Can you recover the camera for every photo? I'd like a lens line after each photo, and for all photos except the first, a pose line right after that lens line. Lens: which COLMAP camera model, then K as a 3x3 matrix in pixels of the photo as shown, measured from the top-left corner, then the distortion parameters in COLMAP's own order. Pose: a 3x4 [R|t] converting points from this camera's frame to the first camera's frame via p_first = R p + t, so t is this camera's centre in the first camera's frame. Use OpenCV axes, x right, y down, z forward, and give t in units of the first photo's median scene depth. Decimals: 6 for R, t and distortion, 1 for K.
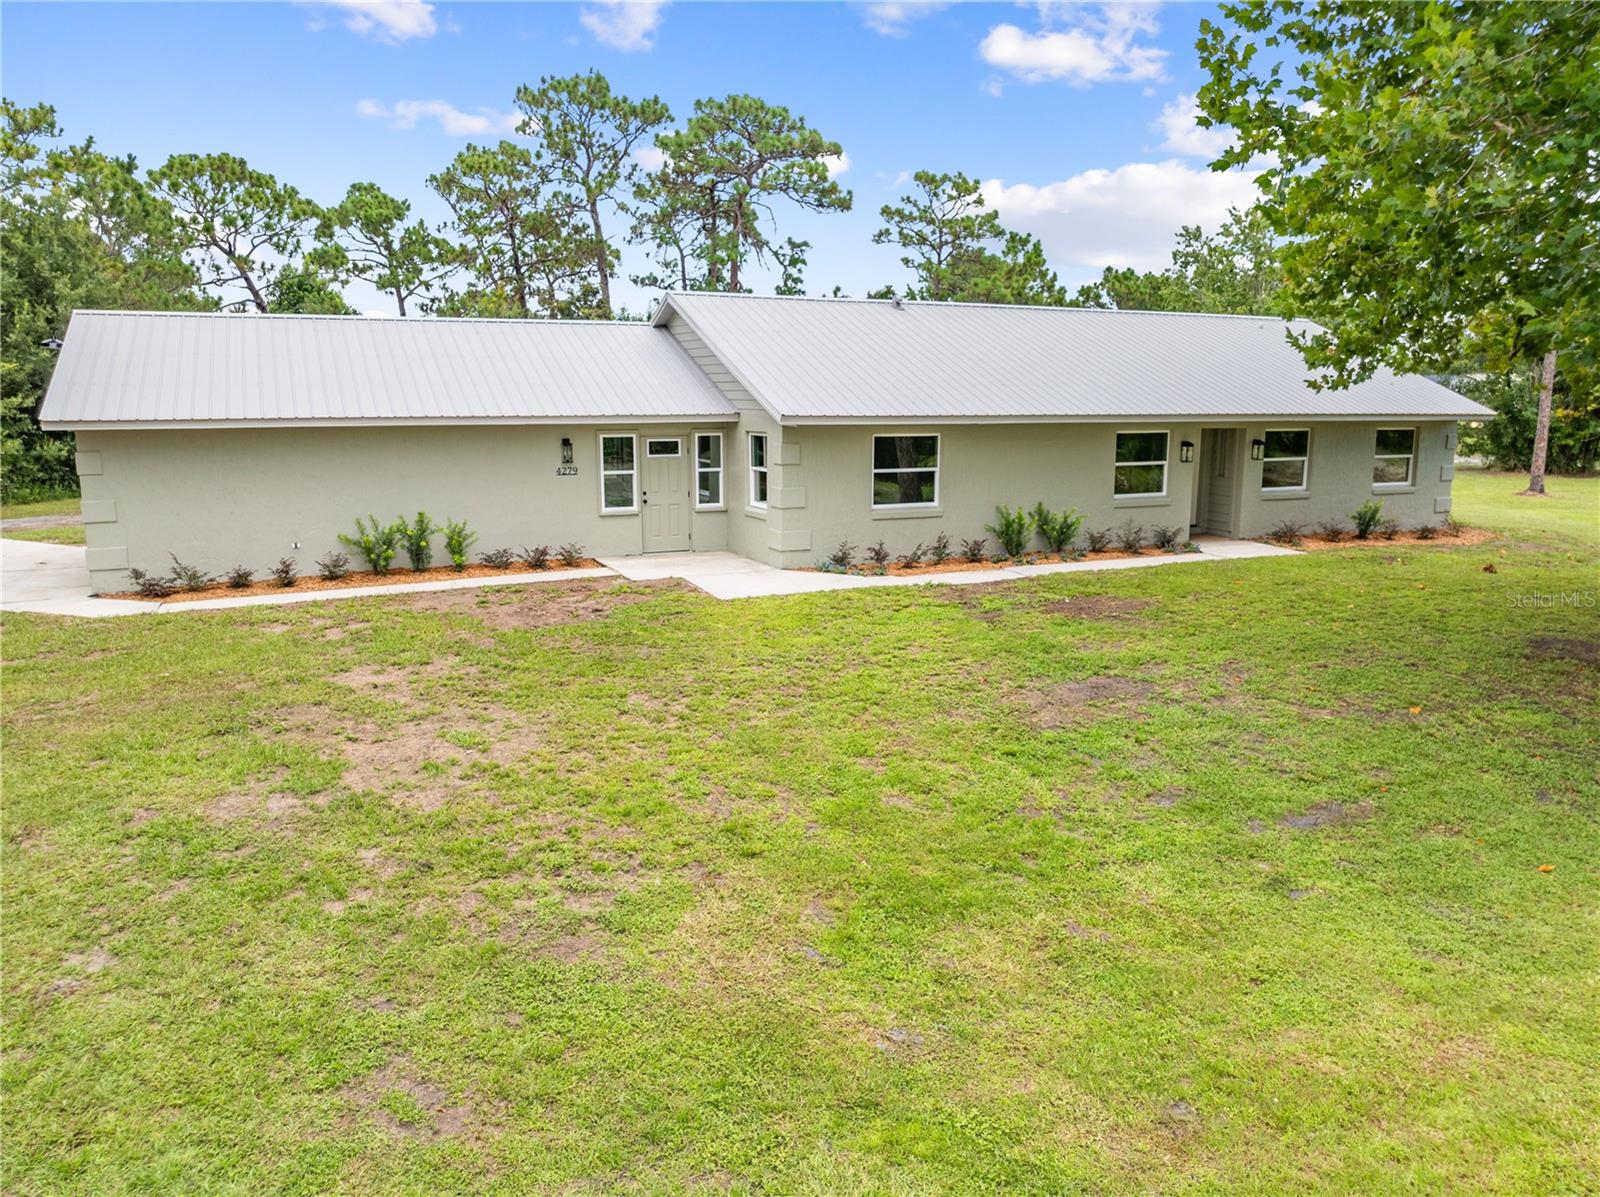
lens RADIAL K [[1129.3, 0, 800.0], [0, 1129.3, 598.5], [0, 0, 1]] dist [-0.023347, 0.005561]
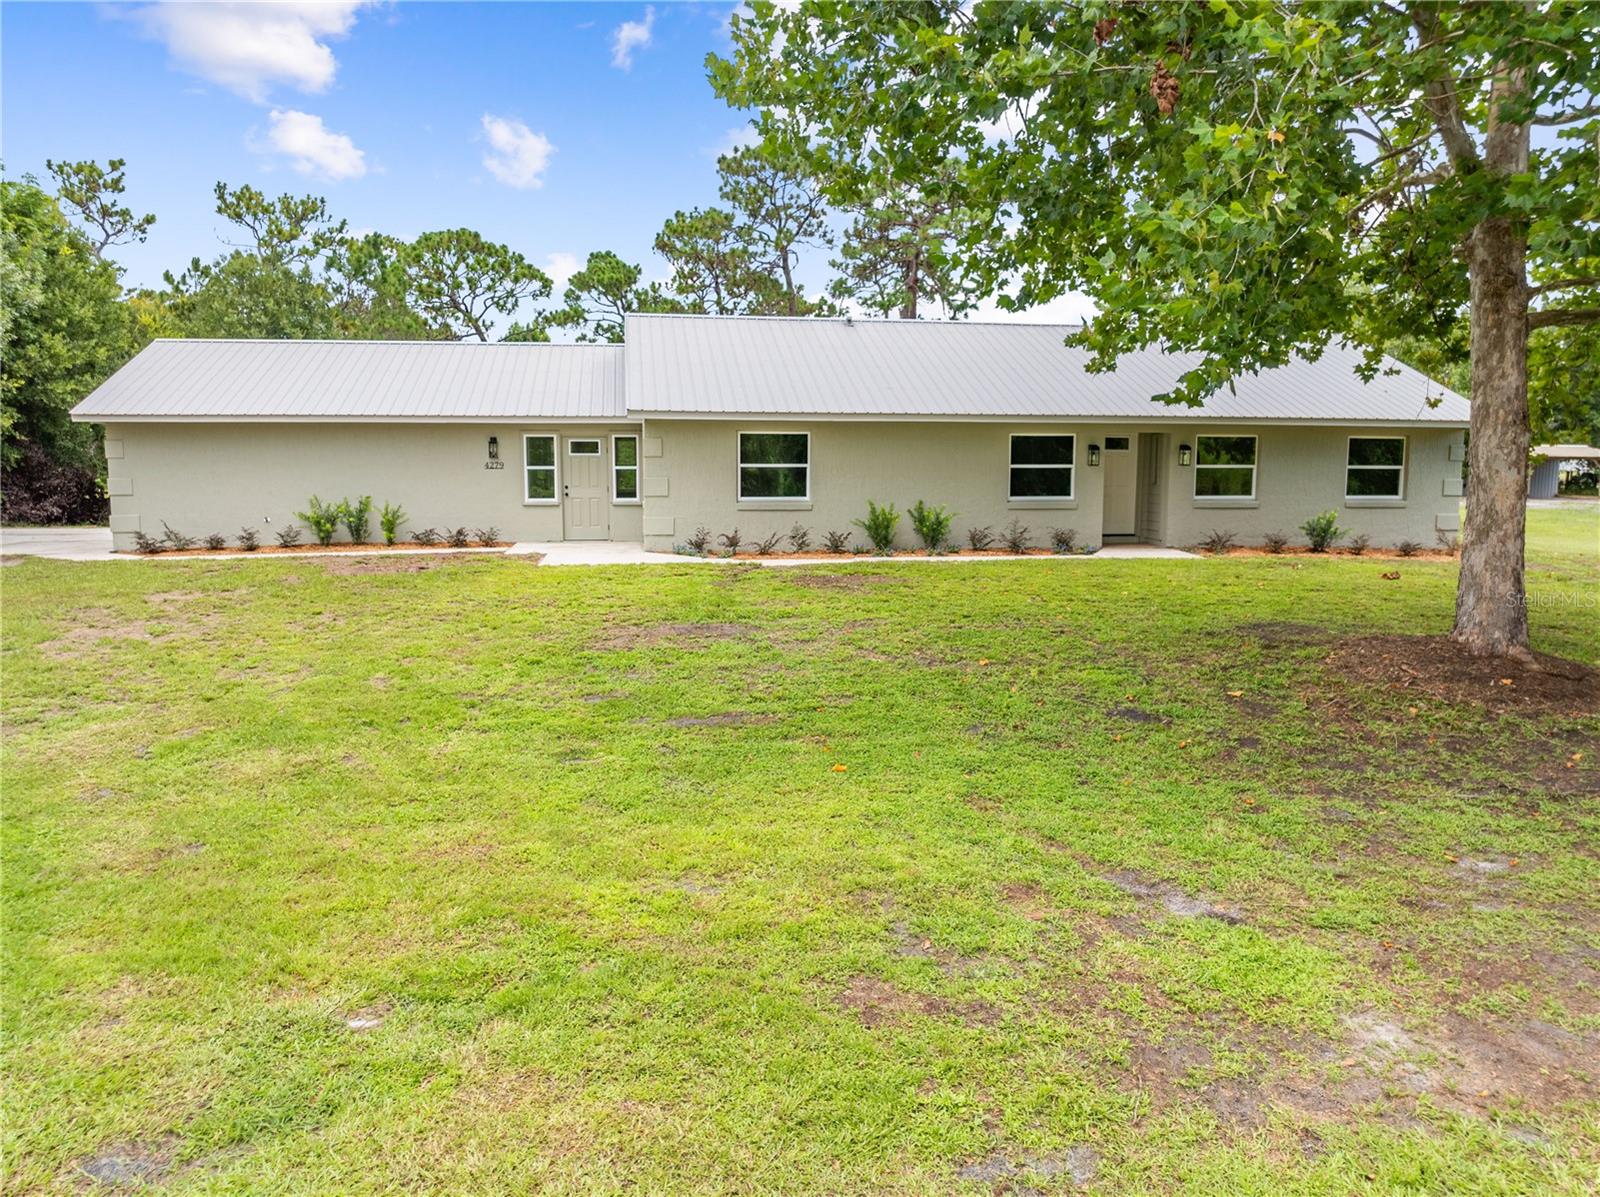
lens RADIAL K [[1129.3, 0, 800.0], [0, 1129.3, 598.5], [0, 0, 1]] dist [-0.023347, 0.005561]
pose [[0.960552, 0.035484, -0.275828, 0.148631], [-0.050326, 0.997630, -0.046916, 0.021974], [0.273510, 0.058946, 0.960061, -0.005983]]
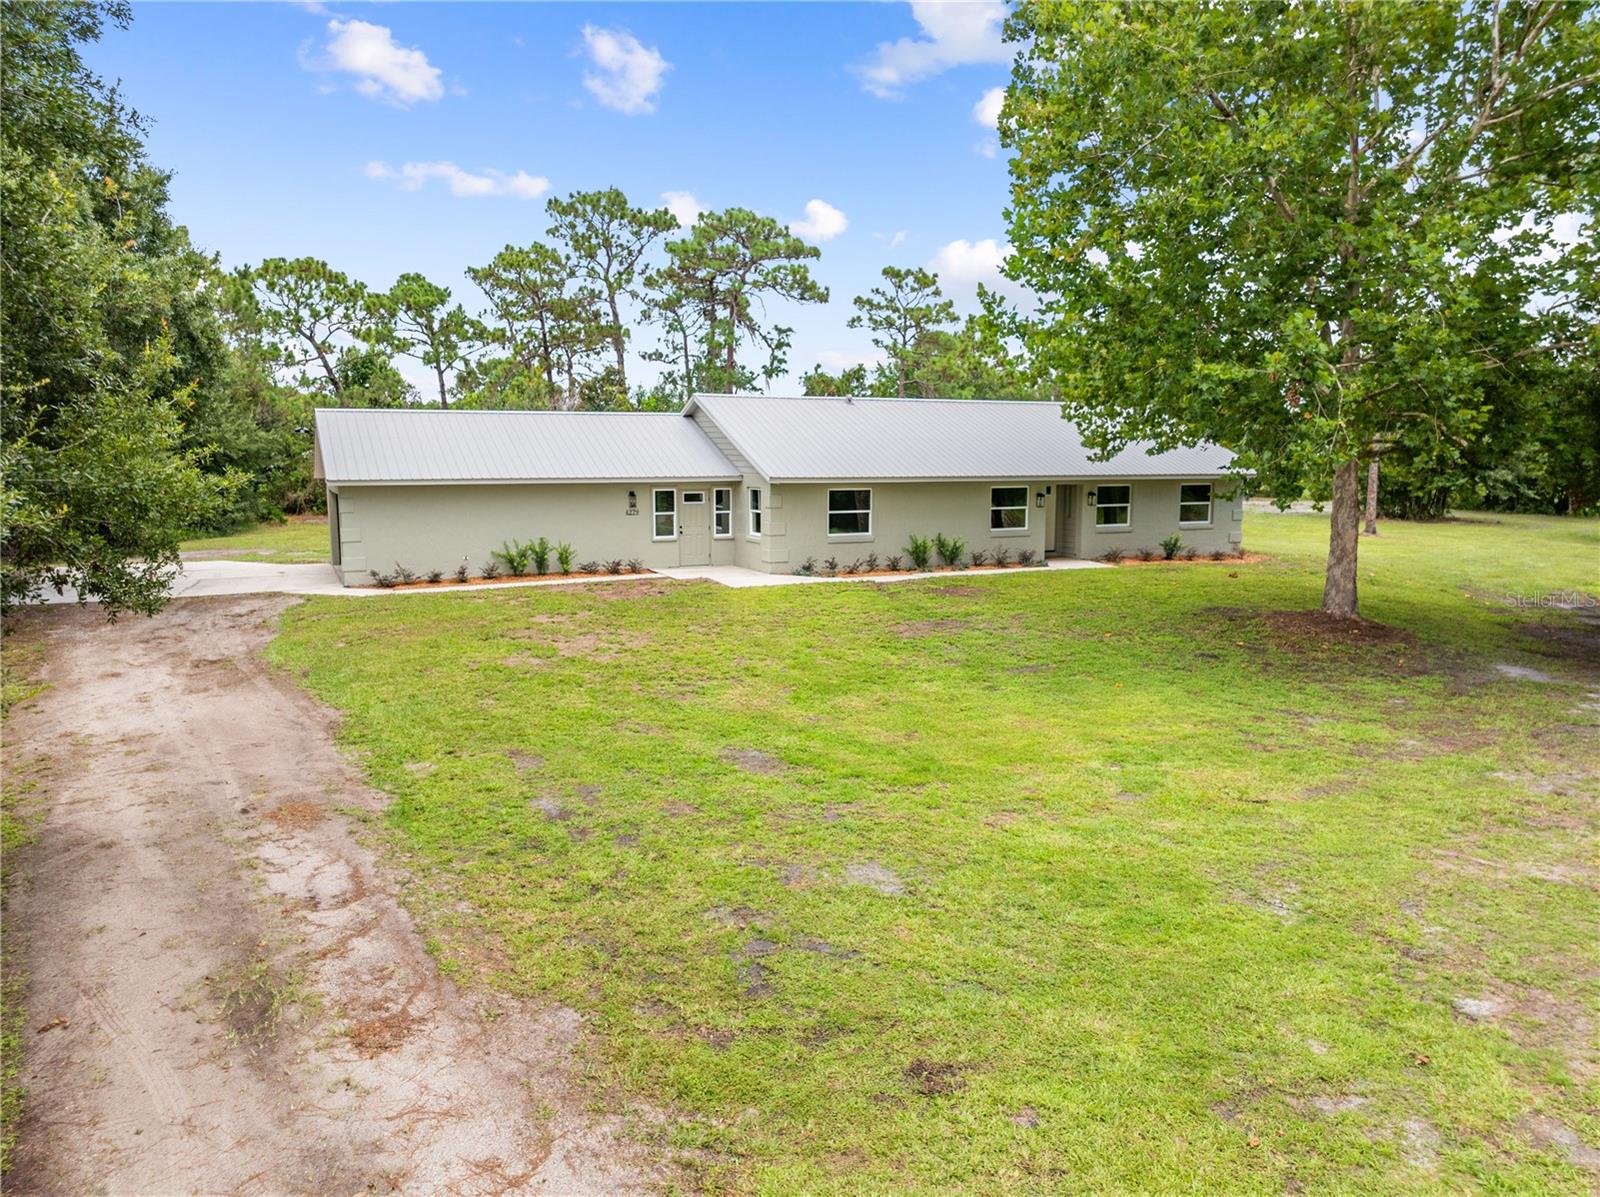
lens RADIAL K [[1140.3, 0, 800.0], [0, 1140.3, 598.5], [0, 0, 1]] dist [-0.008756, -0.001657]
pose [[0.999955, -0.001232, 0.009425, 0.003610], [0.001683, 0.998847, -0.047982, 0.028989], [-0.009355, 0.047996, 0.998804, -0.201369]]
